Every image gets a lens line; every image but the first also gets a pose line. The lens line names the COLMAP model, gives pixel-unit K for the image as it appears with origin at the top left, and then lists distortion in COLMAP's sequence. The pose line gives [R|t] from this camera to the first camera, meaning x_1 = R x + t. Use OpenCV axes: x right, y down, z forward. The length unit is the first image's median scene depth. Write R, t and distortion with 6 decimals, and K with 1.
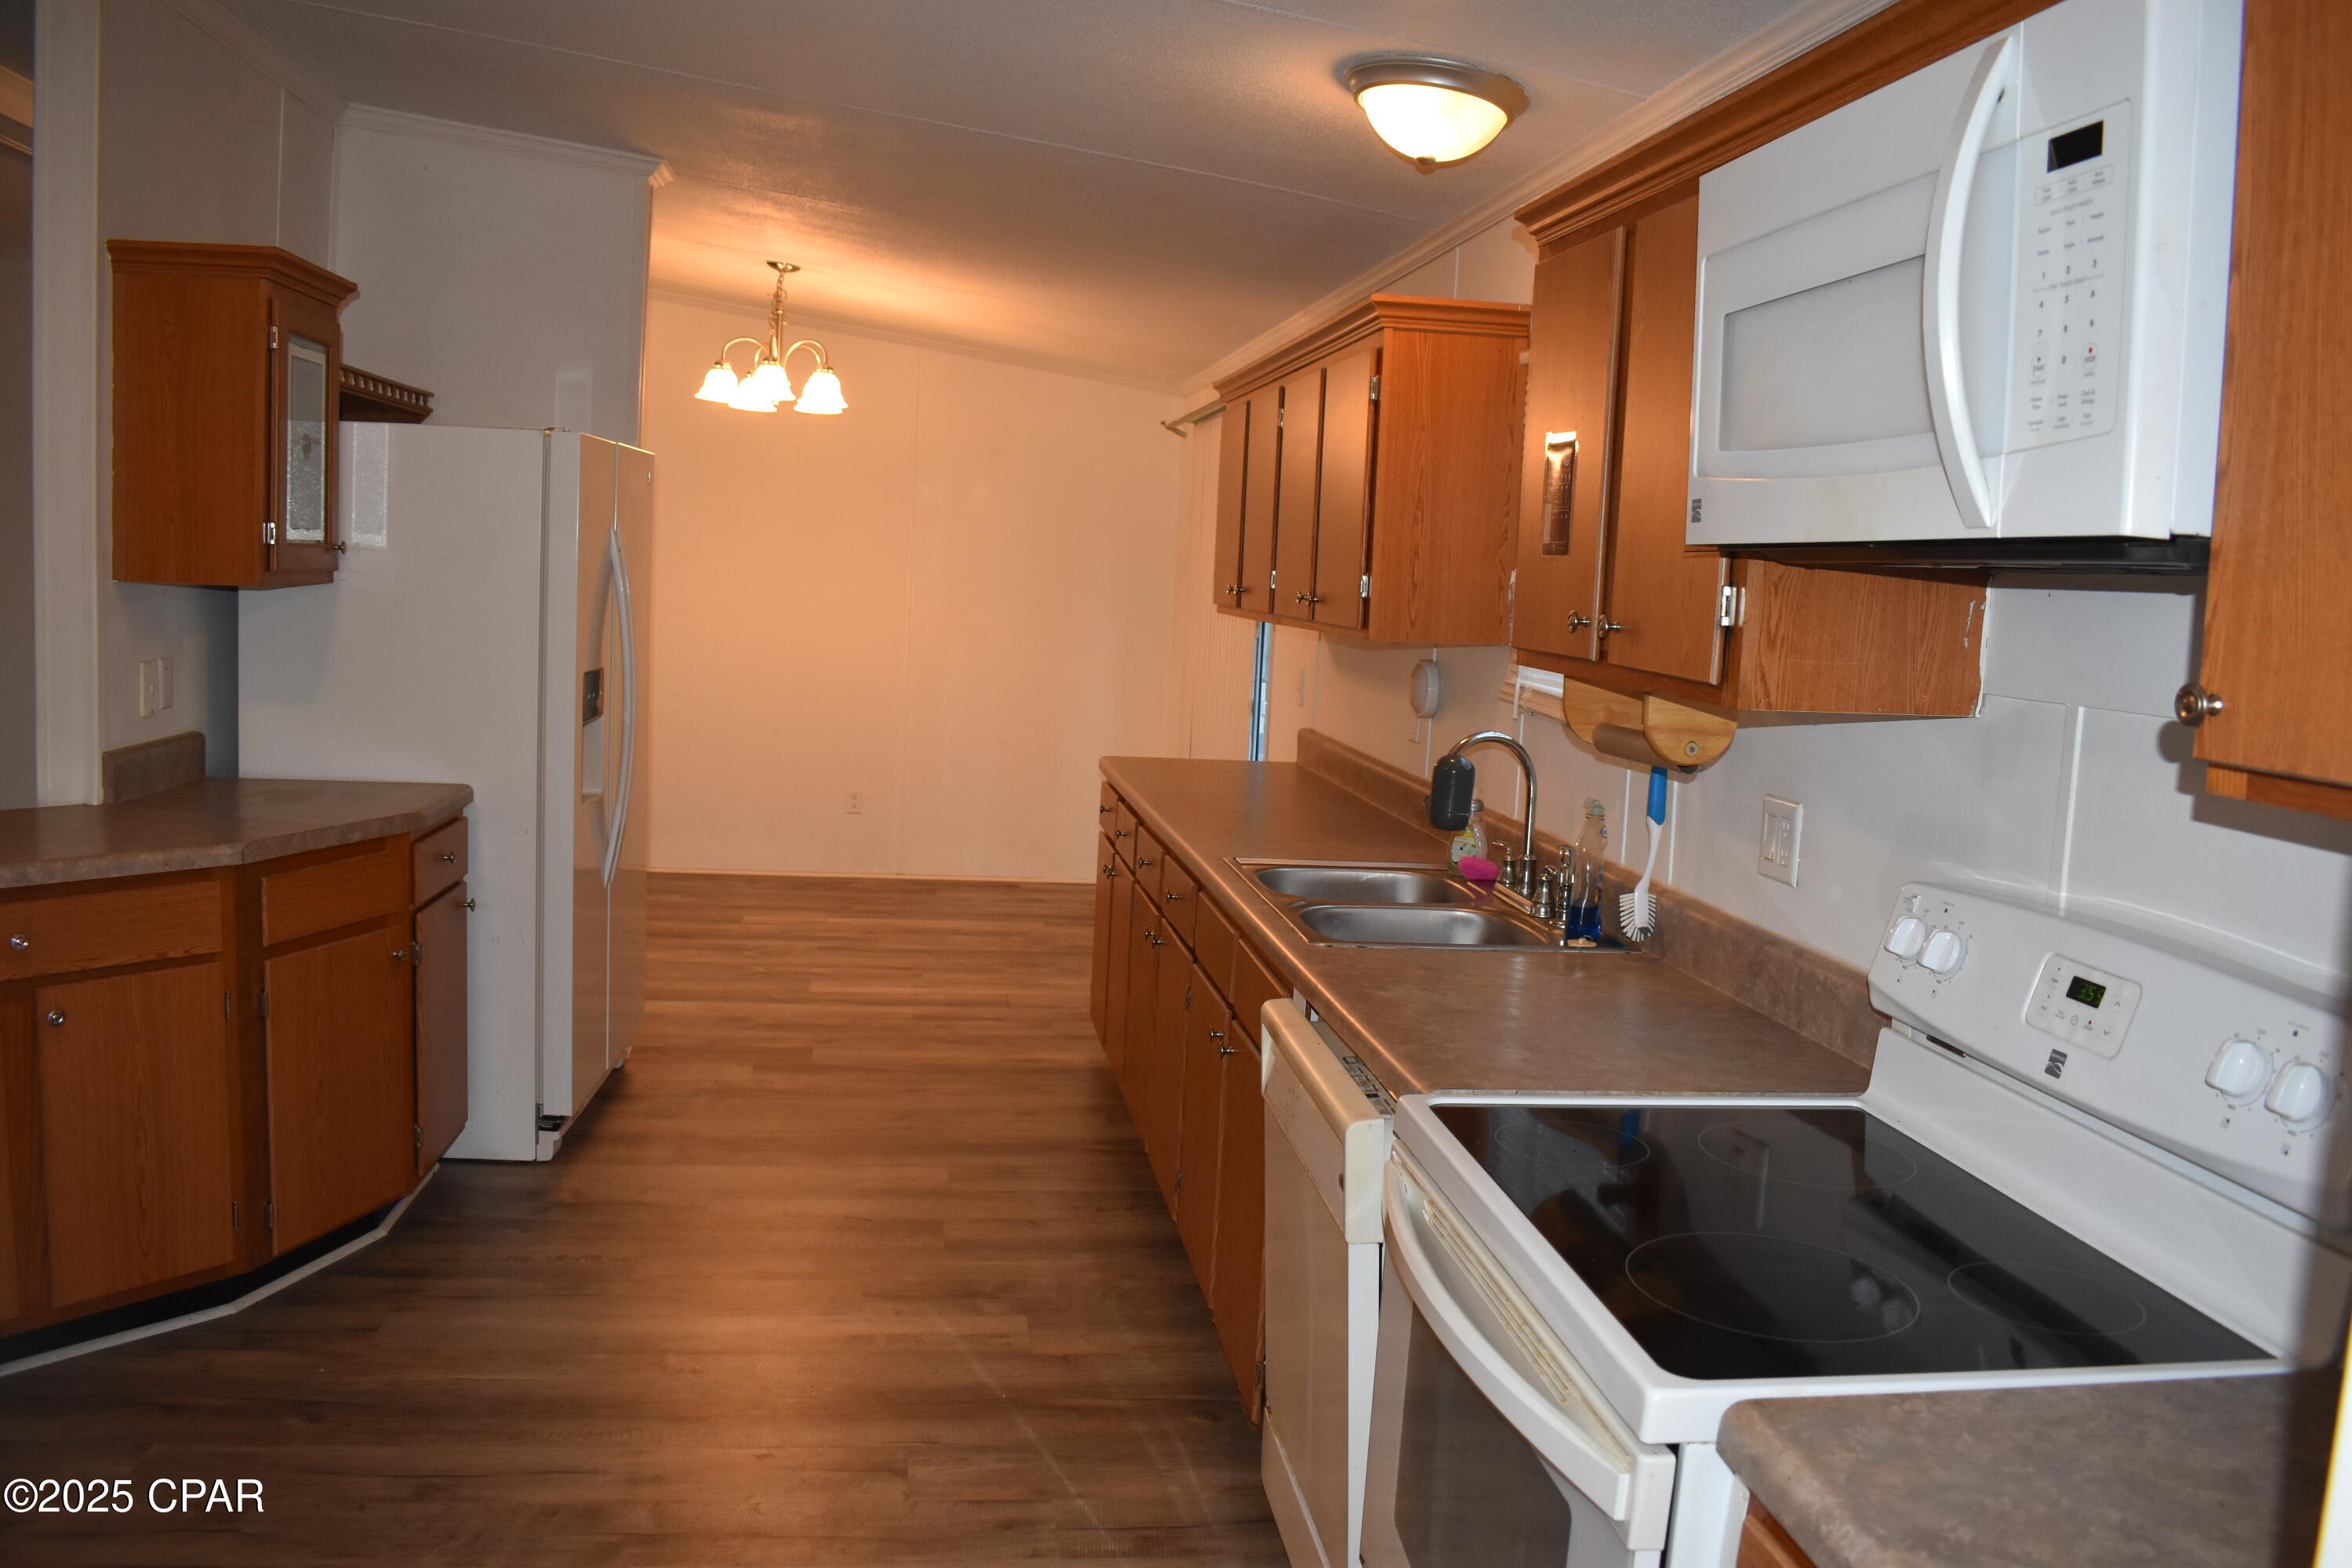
lens RADIAL K [[1849.9, 0, 1182.1], [0, 1849.9, 782.1], [0, 0, 1]] dist [-0.092215, 0.018734]
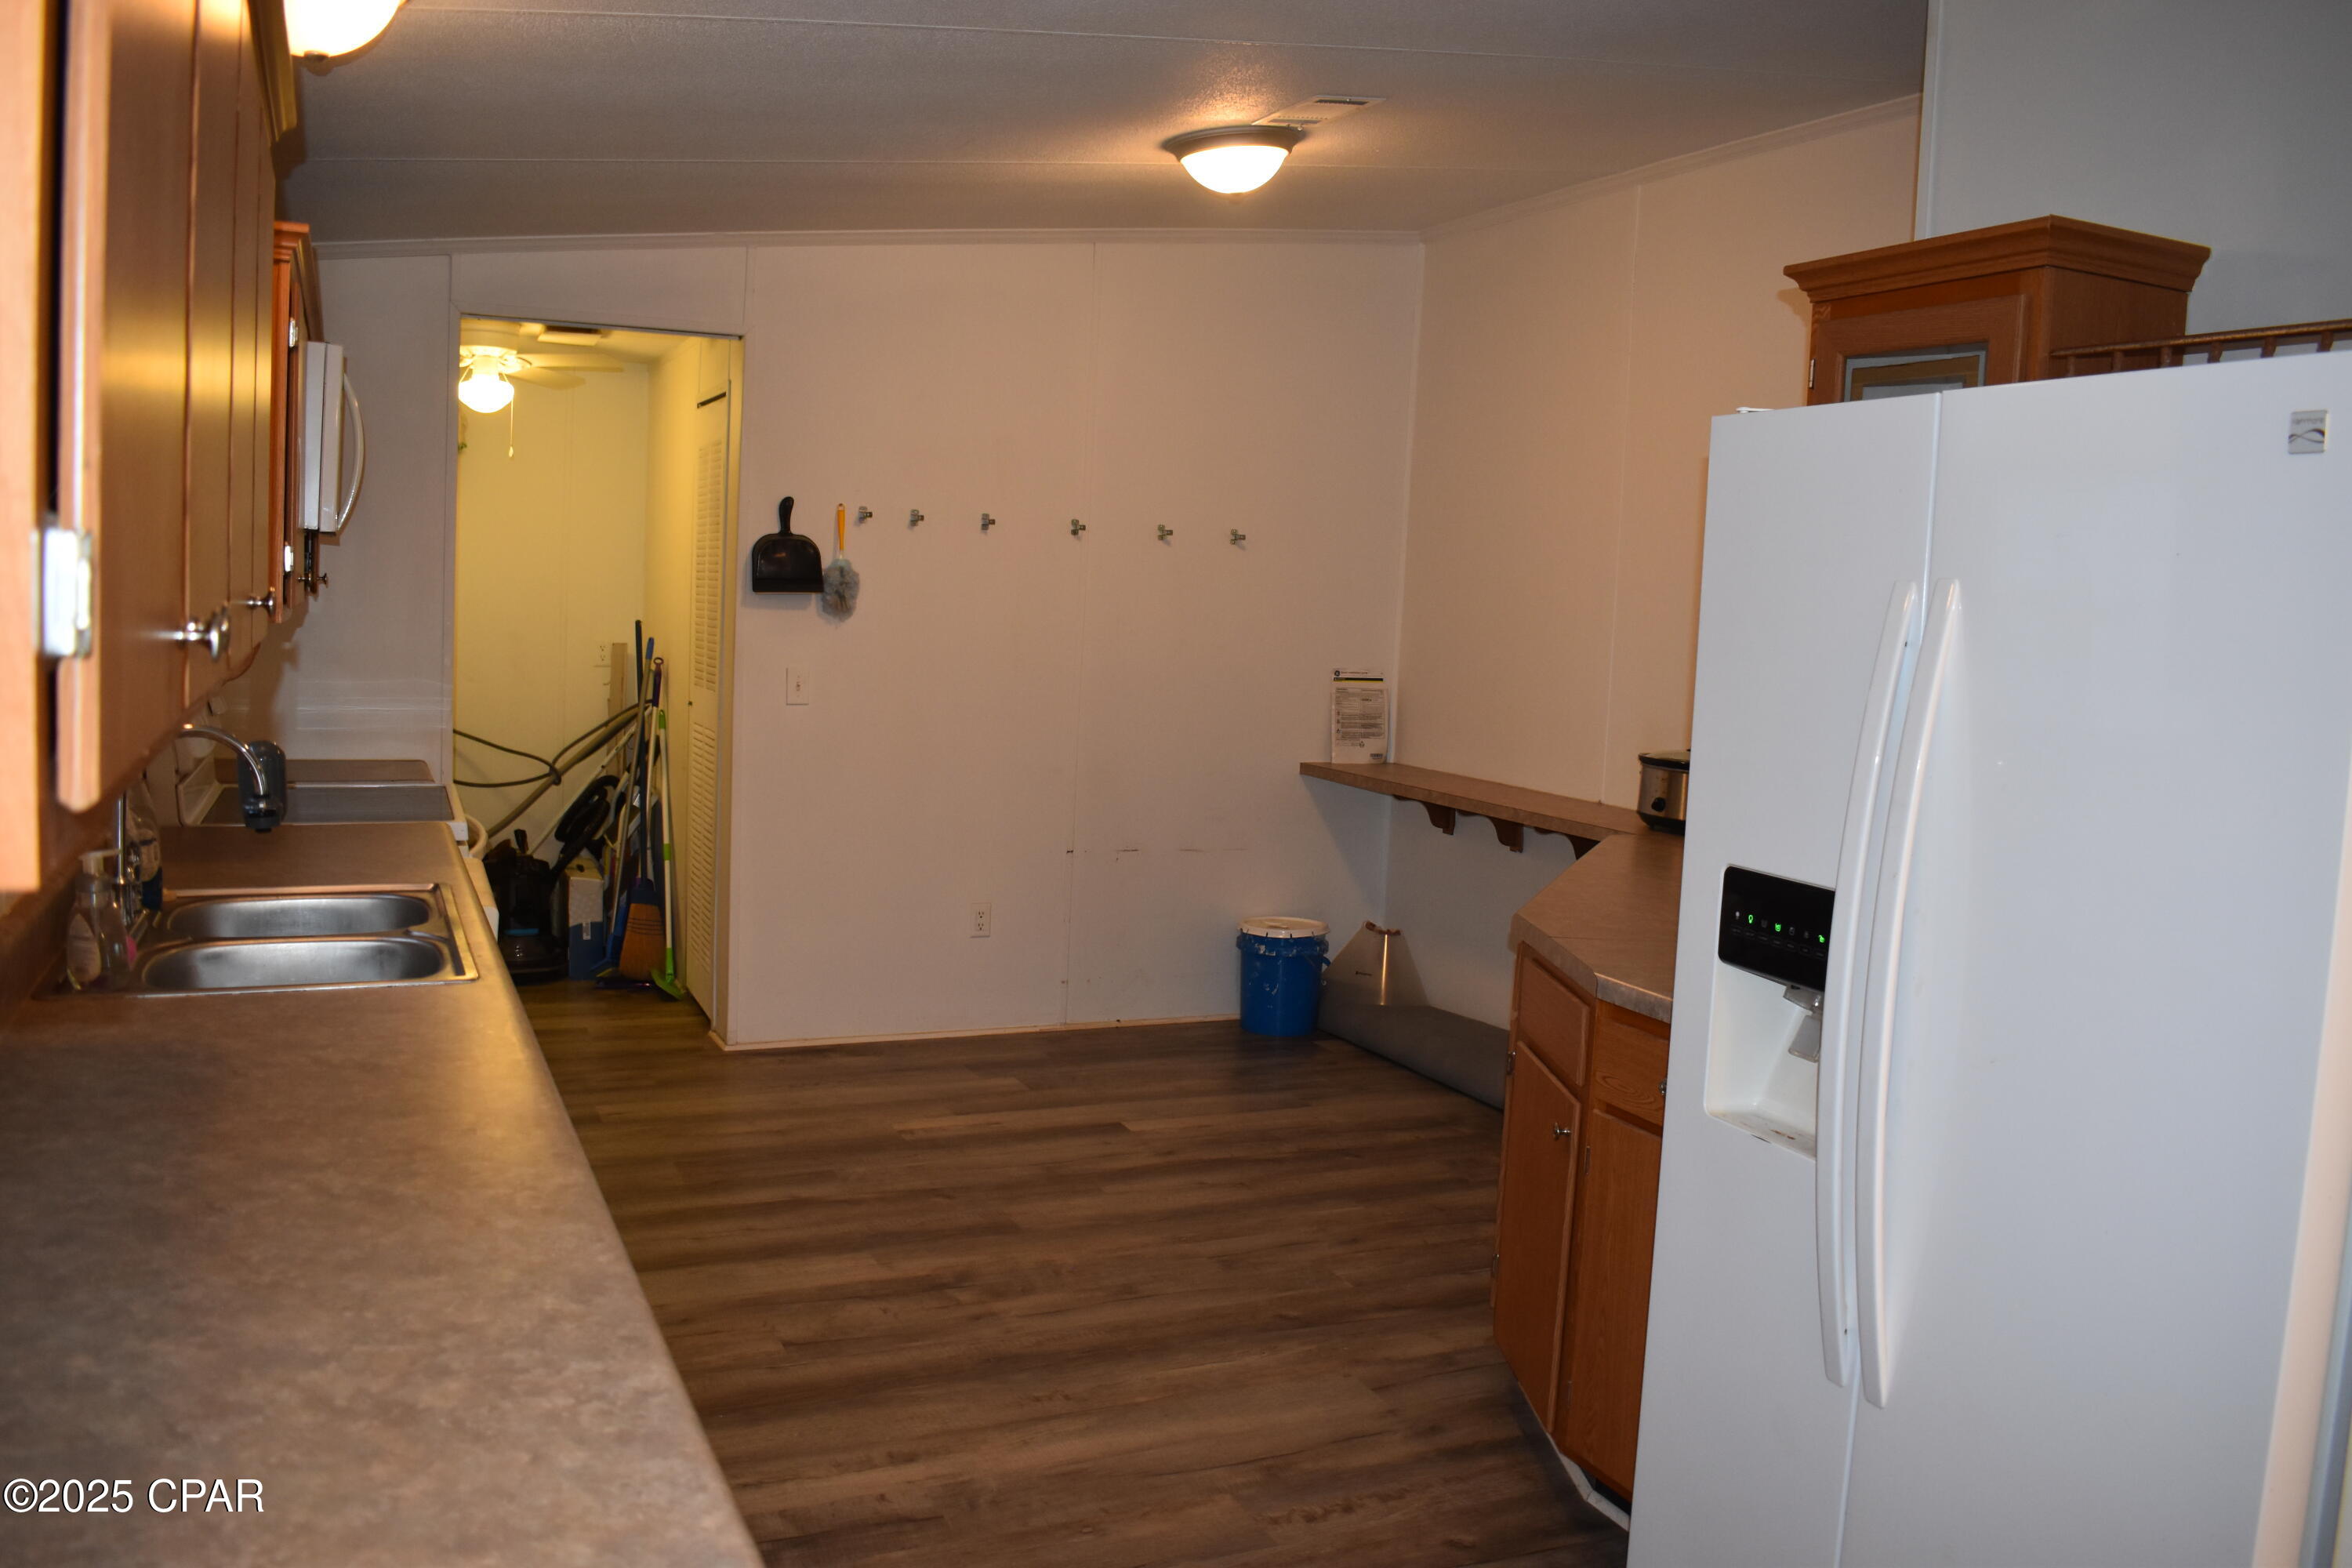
lens RADIAL K [[1849.9, 0, 1175.7], [0, 1849.9, 780.9], [0, 0, 1]] dist [-0.092215, 0.018734]
pose [[-0.957388, -0.059412, -0.282626, -0.026533], [-0.117222, 0.974315, 0.192273, -0.168000], [0.263944, 0.217210, -0.939762, 1.483006]]
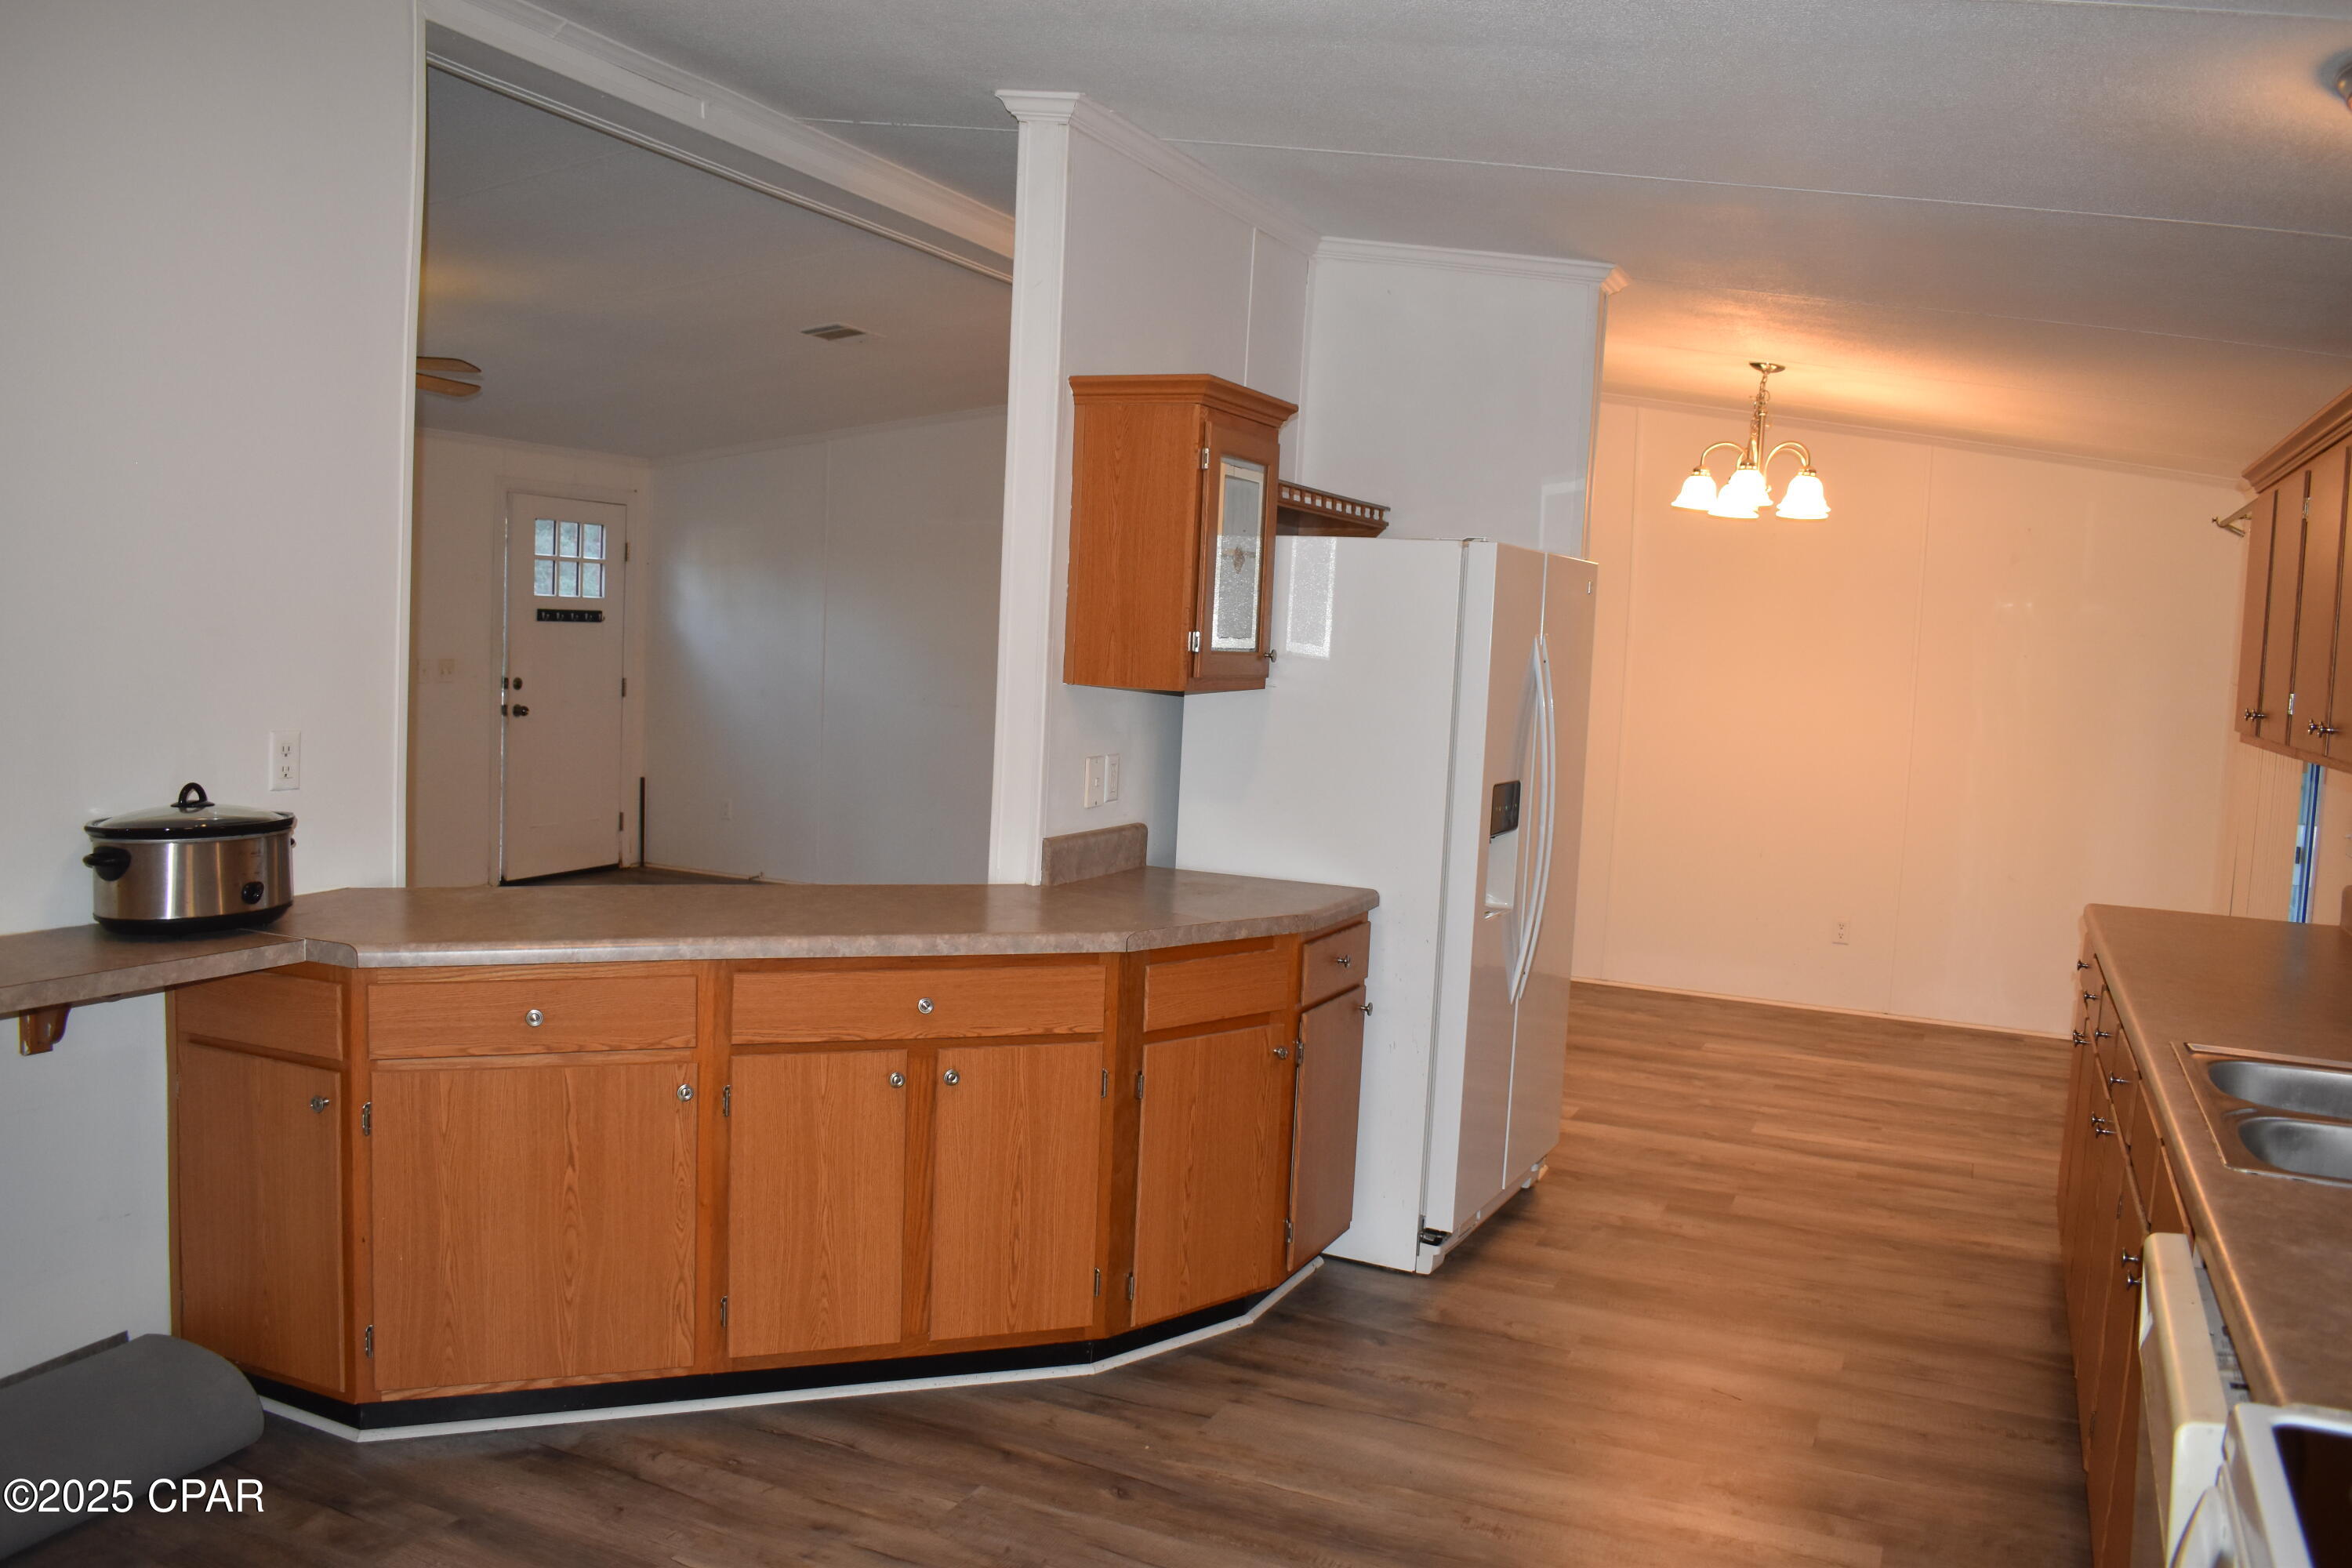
lens RADIAL K [[1849.9, 0, 1176.9], [0, 1849.9, 783.3], [0, 0, 1]] dist [-0.092215, 0.018734]
pose [[0.843357, 0.037492, -0.536044, 0.063933], [-0.069047, 0.996854, -0.038909, -0.010169], [0.532899, 0.069826, 0.843293, 0.072850]]
